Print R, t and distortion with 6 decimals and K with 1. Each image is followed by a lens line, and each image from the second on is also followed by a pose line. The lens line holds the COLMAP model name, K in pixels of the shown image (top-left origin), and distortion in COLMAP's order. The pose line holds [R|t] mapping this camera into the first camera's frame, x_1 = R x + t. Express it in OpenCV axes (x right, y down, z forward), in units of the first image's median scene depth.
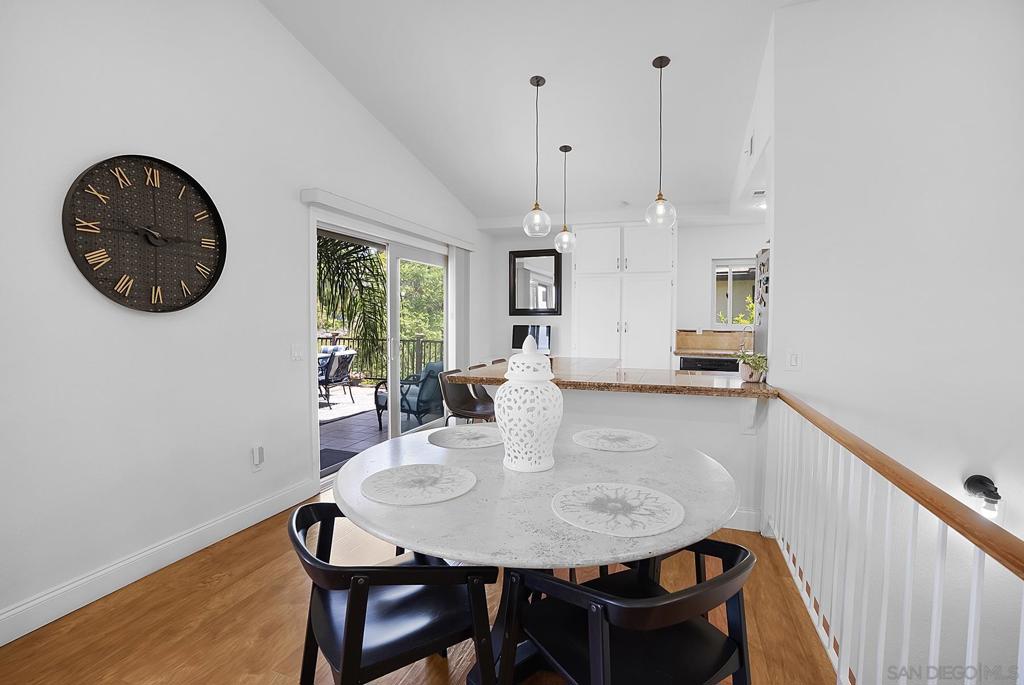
lens RADIAL K [[476.8, 0, 508.0], [0, 476.8, 335.5], [0, 0, 1]] dist [-0.039272, 0.006433]
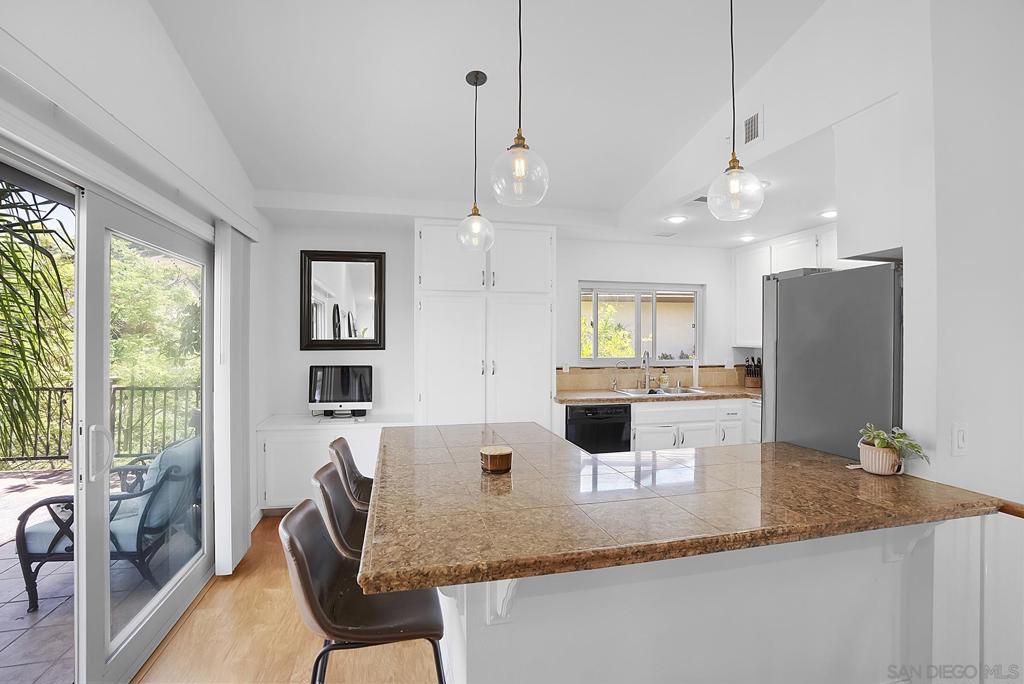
lens RADIAL K [[476.8, 0, 502.2], [0, 476.8, 336.2], [0, 0, 1]] dist [-0.039272, 0.006433]
pose [[0.847601, 0.000504, 0.530633, -0.125167], [0.021964, 0.999109, -0.036032, -0.038119], [-0.530179, 0.042196, 0.846835, 0.381135]]
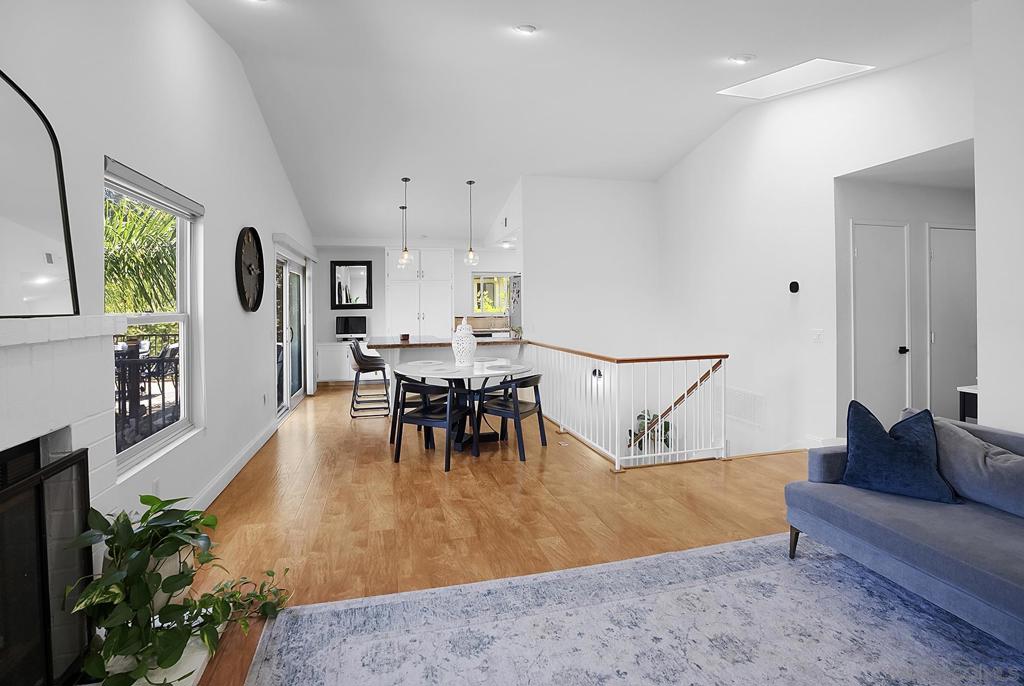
lens RADIAL K [[476.8, 0, 497.9], [0, 476.8, 296.5], [0, 0, 1]] dist [-0.039272, 0.006433]
pose [[0.839516, -0.004727, 0.543315, -0.384962], [0.037213, 0.998114, -0.048817, 0.004546], [-0.542060, 0.061201, 0.838108, -0.419499]]
